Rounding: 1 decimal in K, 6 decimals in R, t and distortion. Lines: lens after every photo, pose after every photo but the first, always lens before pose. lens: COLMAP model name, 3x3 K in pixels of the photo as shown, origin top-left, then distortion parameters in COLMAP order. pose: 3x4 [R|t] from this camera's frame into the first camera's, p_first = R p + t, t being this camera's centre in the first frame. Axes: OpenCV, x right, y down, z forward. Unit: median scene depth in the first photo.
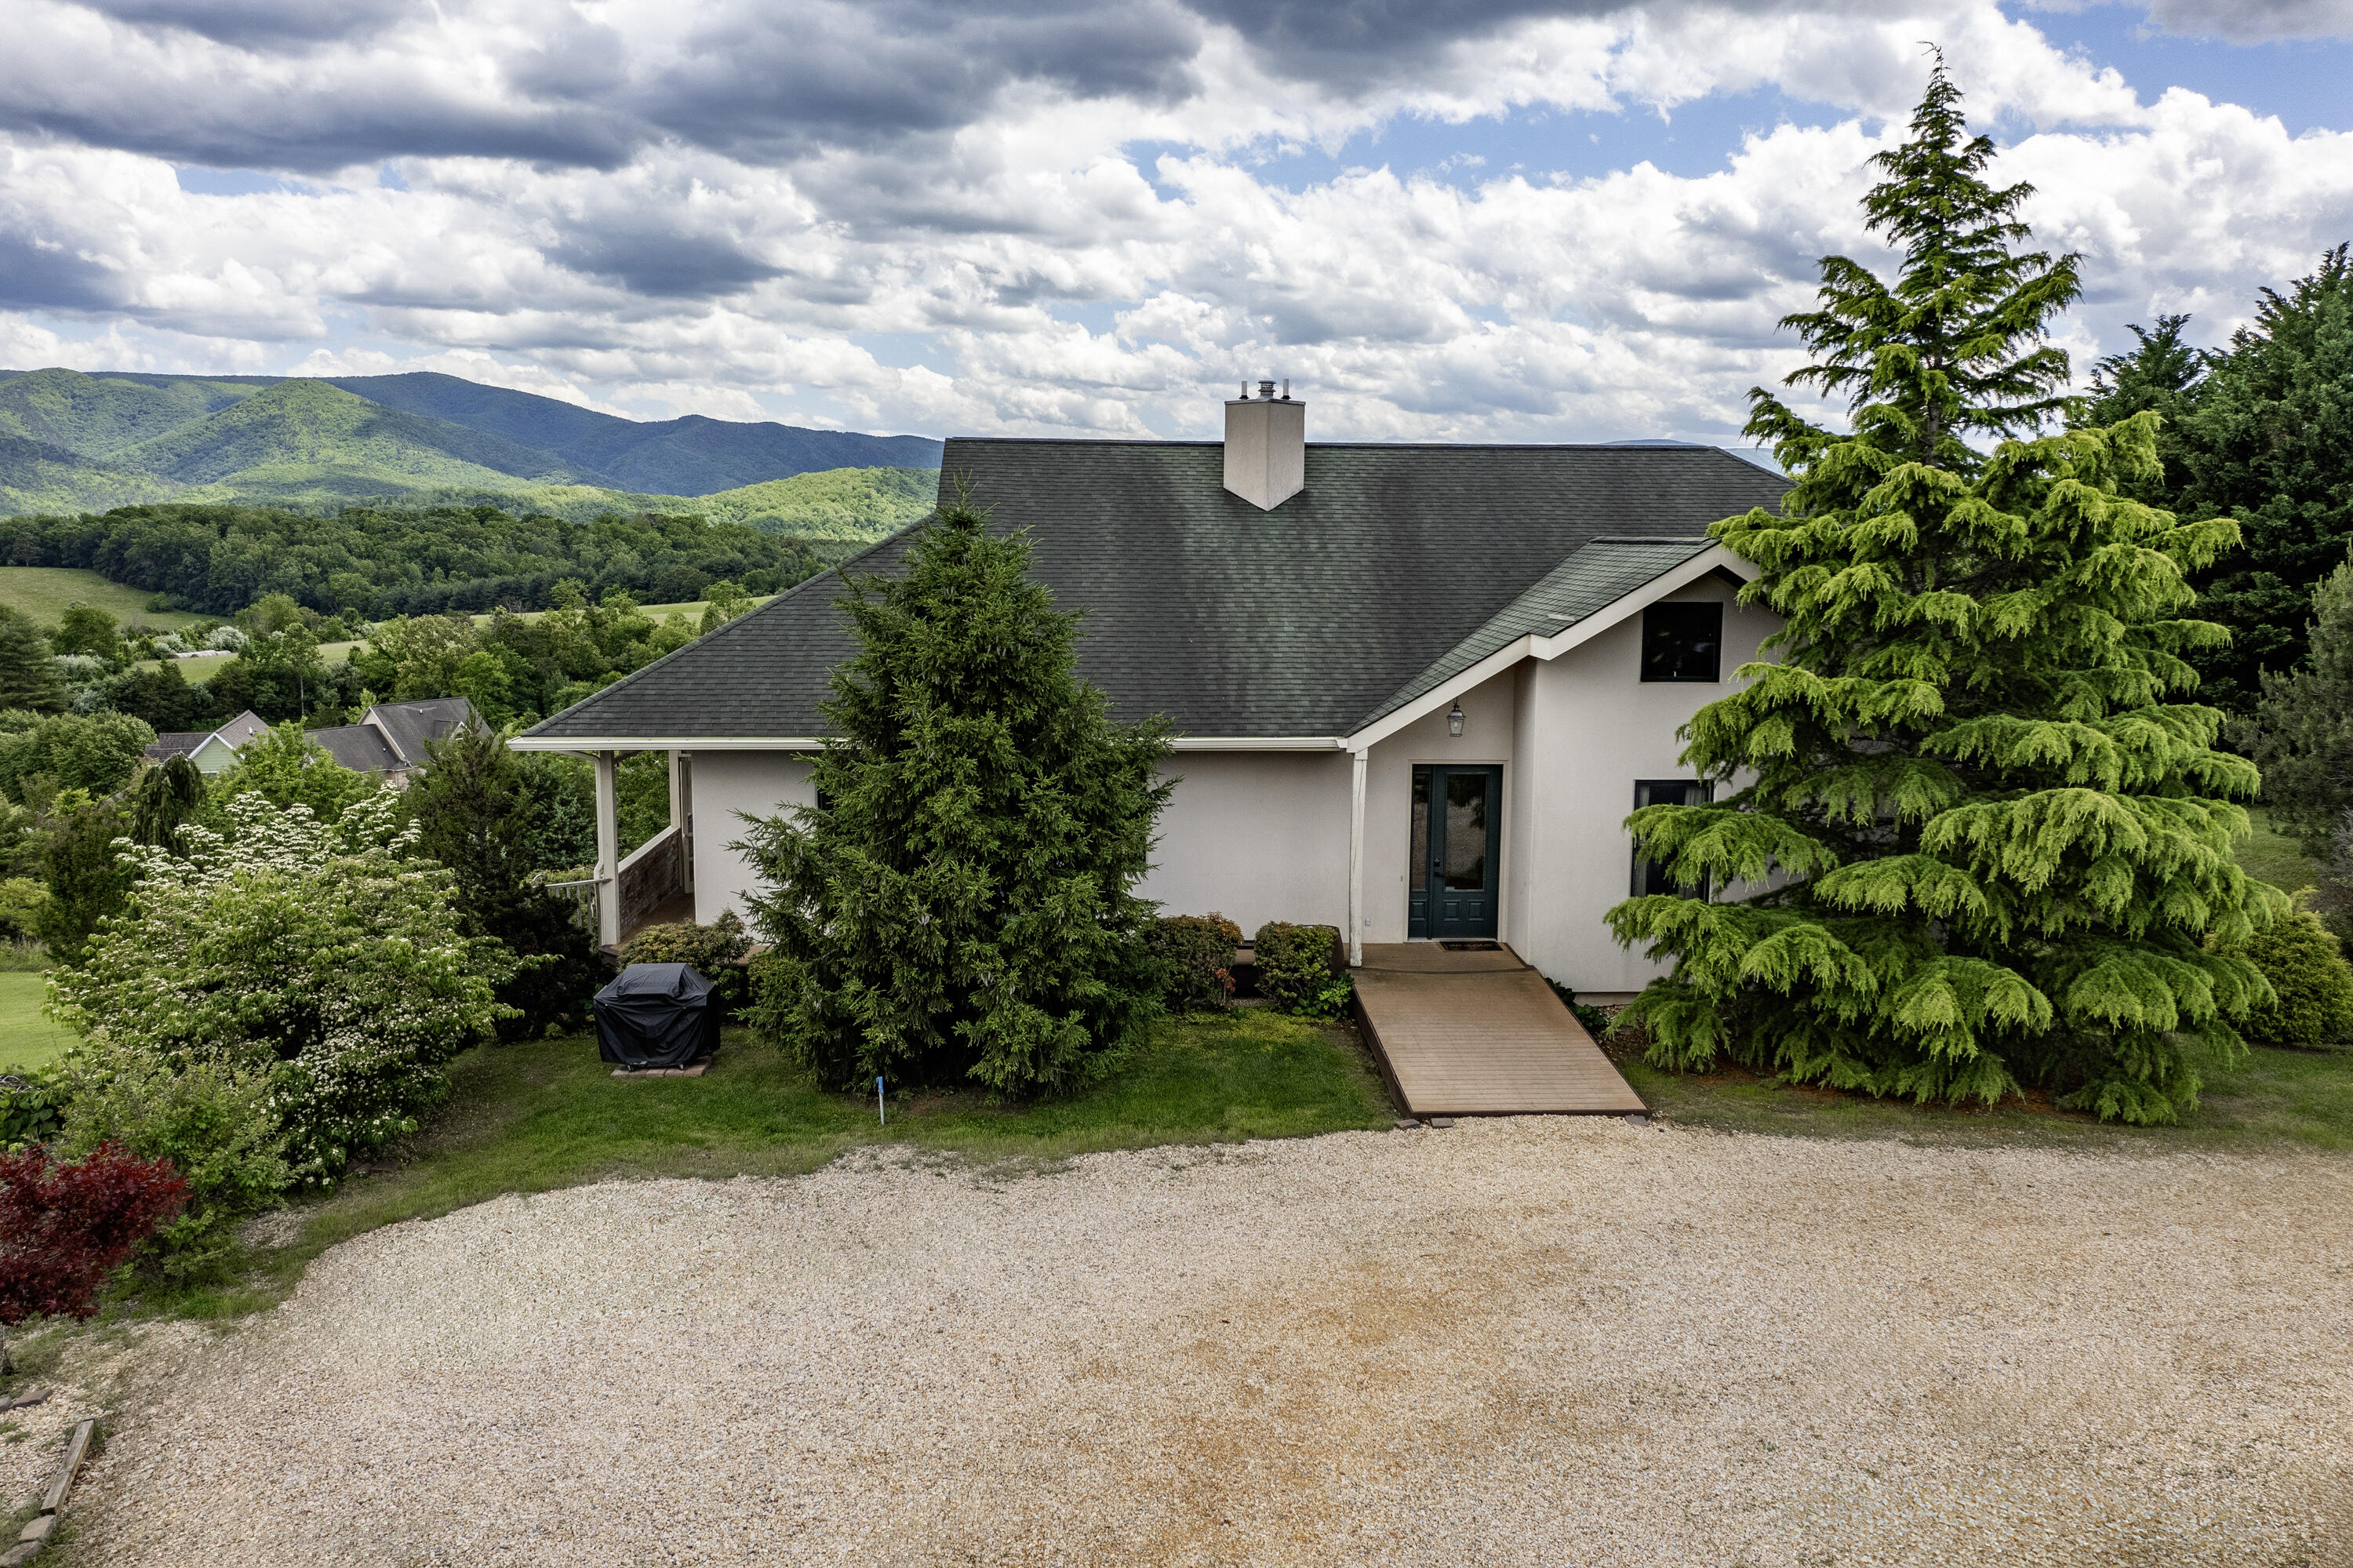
lens RADIAL K [[1867.7, 0, 1174.4], [0, 1867.7, 789.6], [0, 0, 1]] dist [-0.028861, 0.043048]
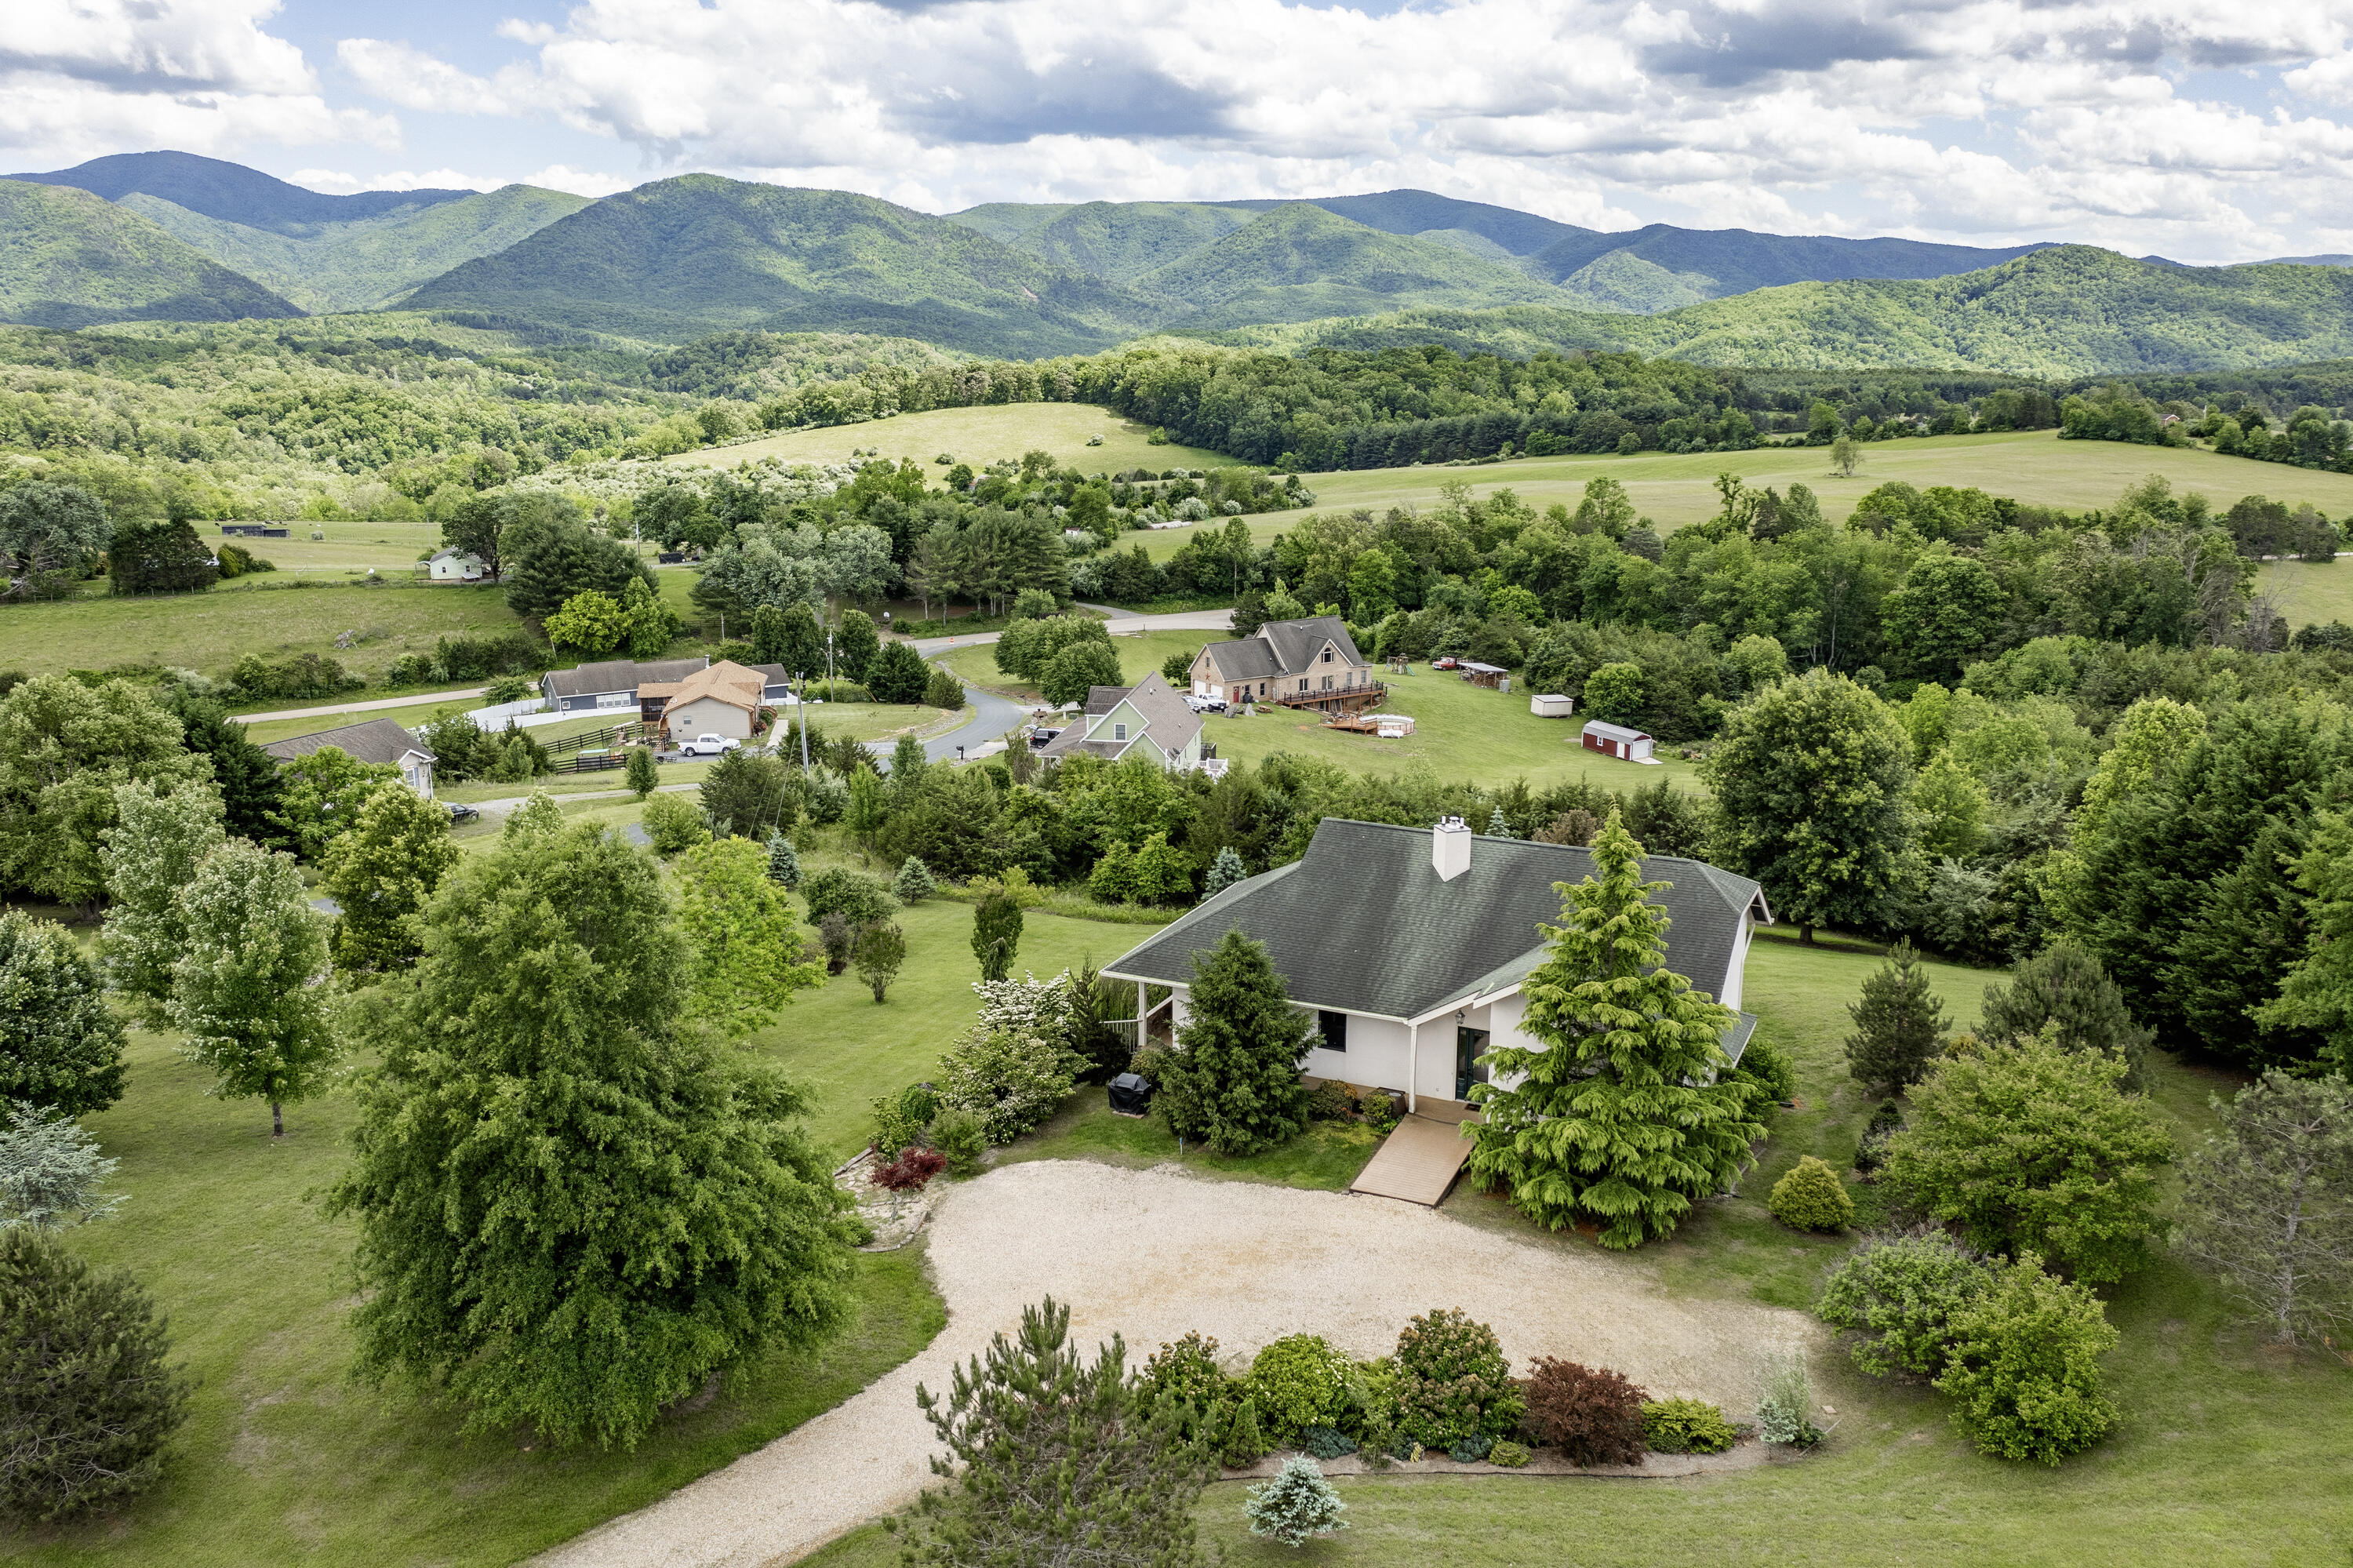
lens RADIAL K [[1915.4, 0, 1176.5], [0, 1915.4, 784.0], [0, 0, 1]] dist [-0.007137, 0.005769]
pose [[0.878457, 0.104055, -0.466354, 0.823349], [-0.055453, 0.991607, 0.116795, -0.520855], [0.474593, -0.076739, 0.876854, -1.096516]]
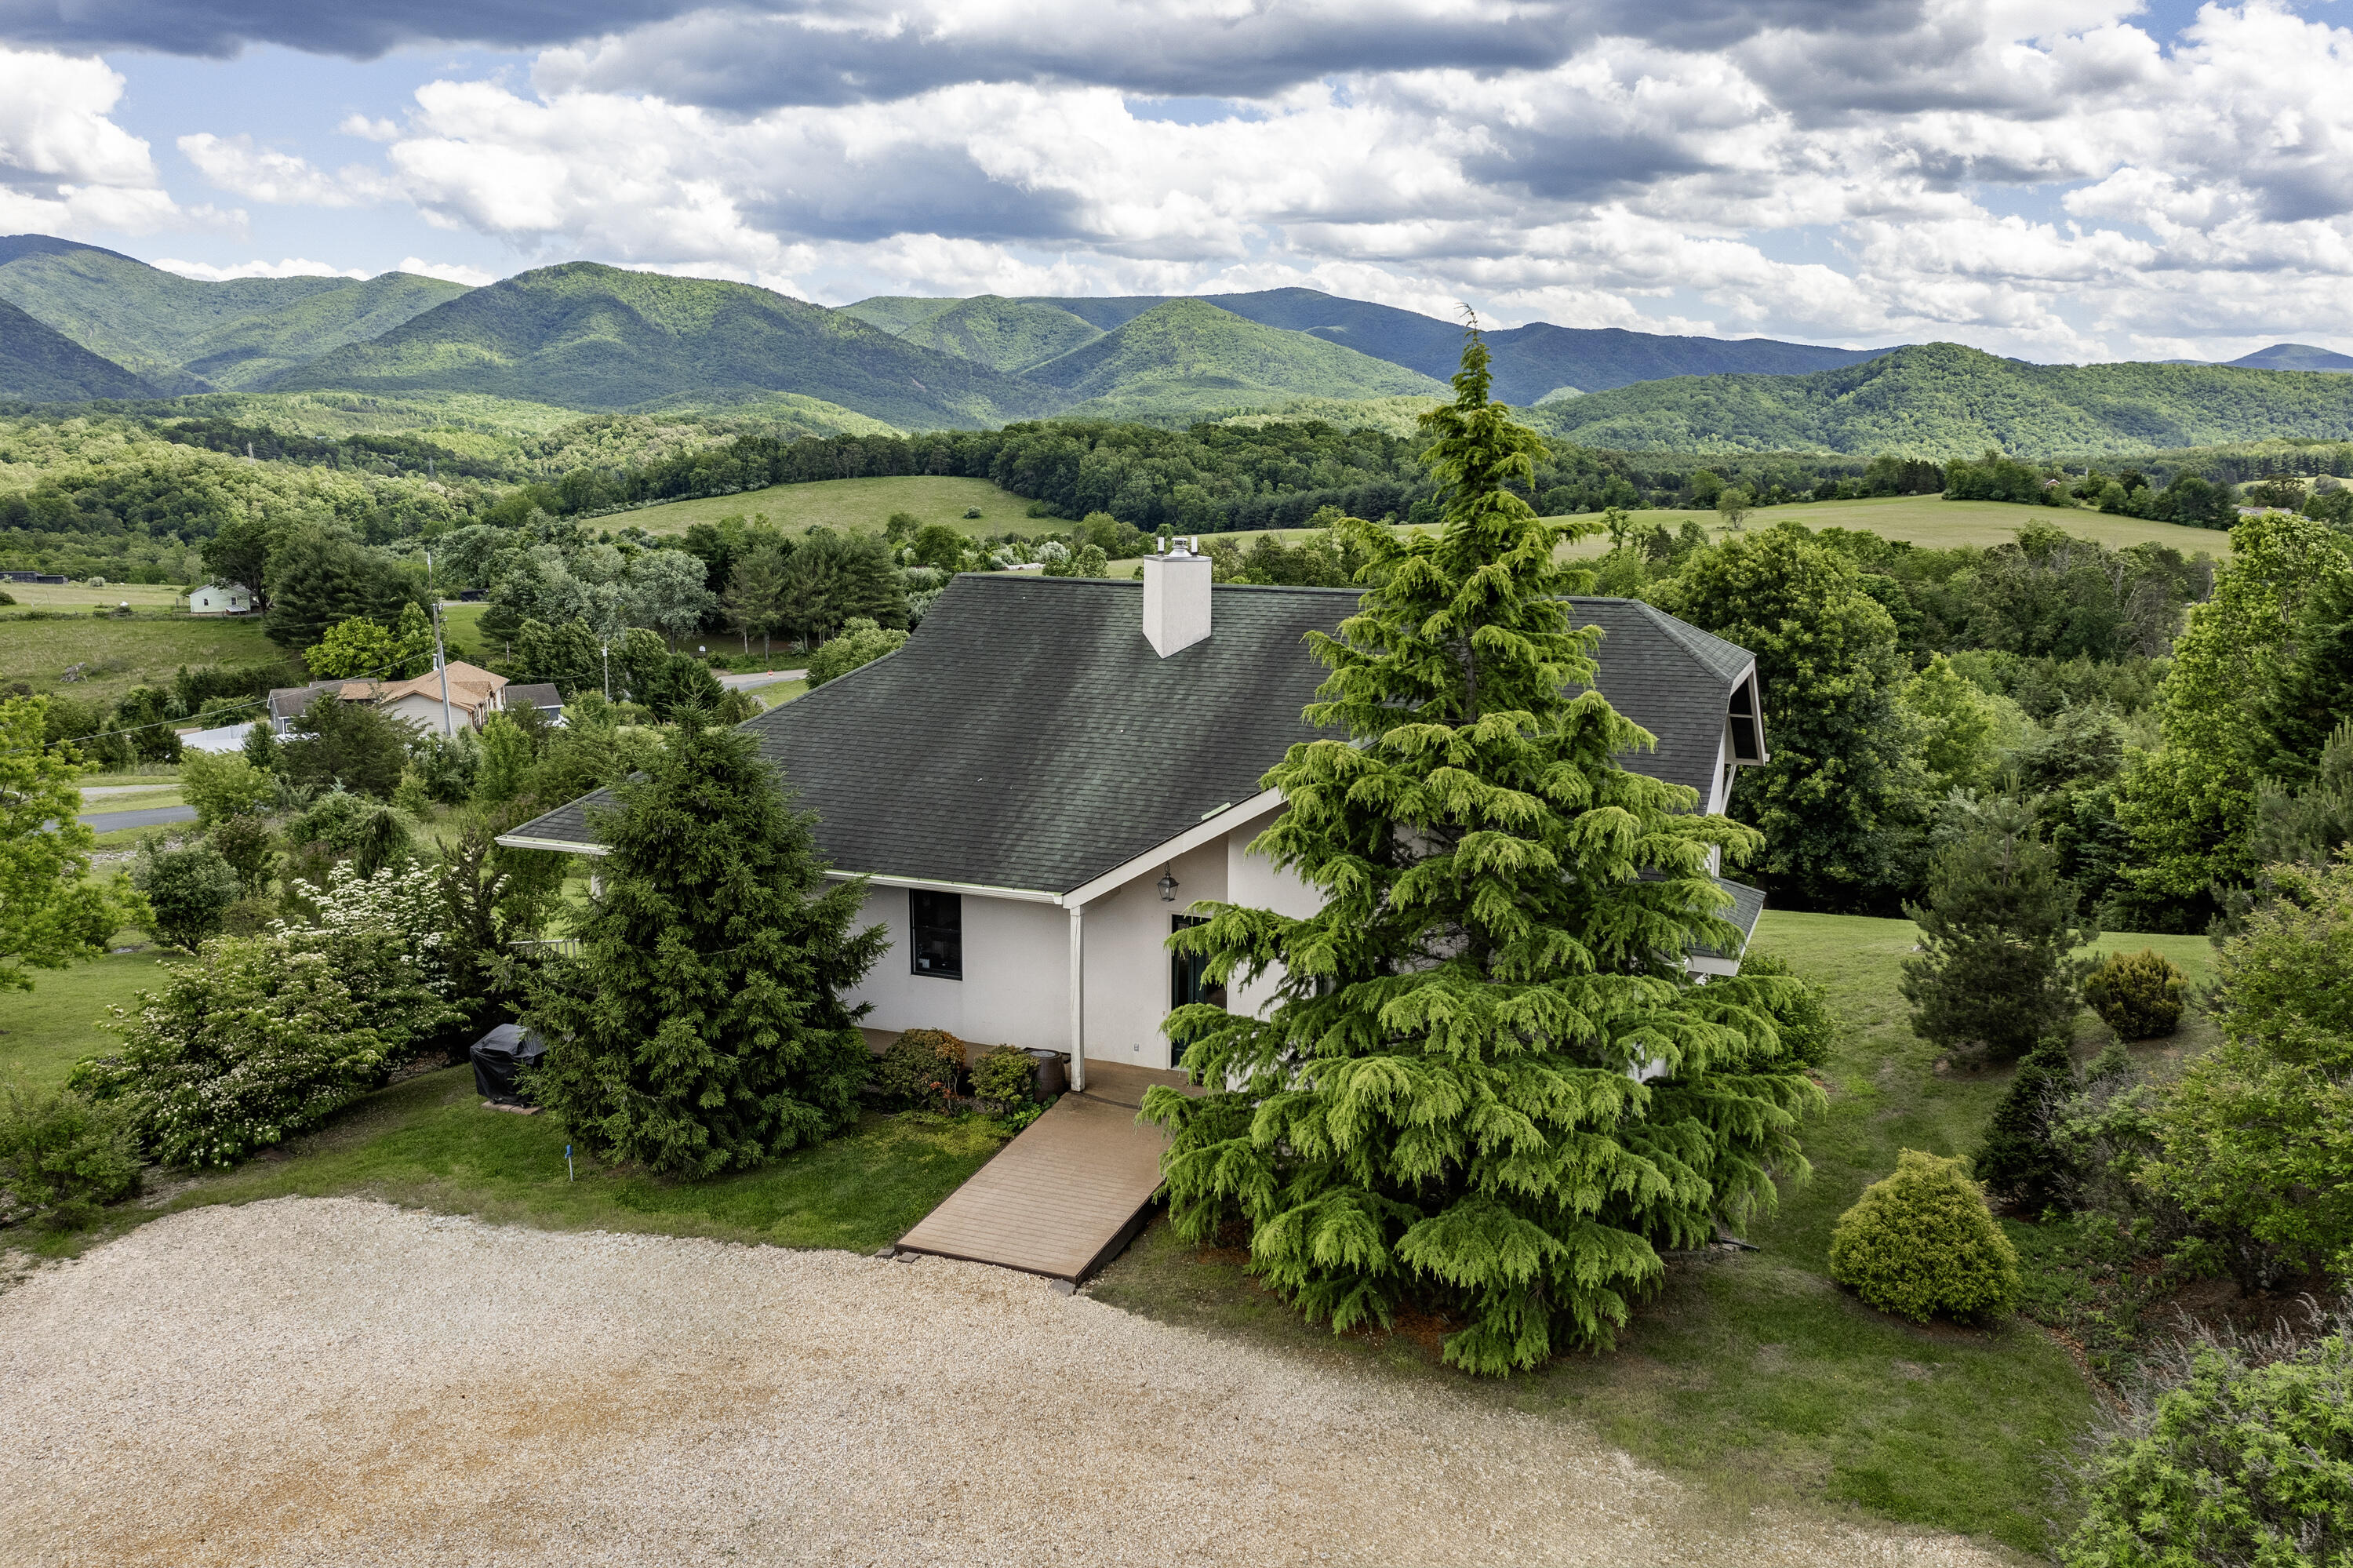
lens RADIAL K [[1876.8, 0, 1198.1], [0, 1876.8, 810.9], [0, 0, 1]] dist [-0.005943, 0.002715]
pose [[0.906941, 0.082314, -0.413136, 0.561881], [-0.056951, 0.995678, 0.073359, -0.148133], [0.417389, -0.043004, 0.907710, -0.006686]]
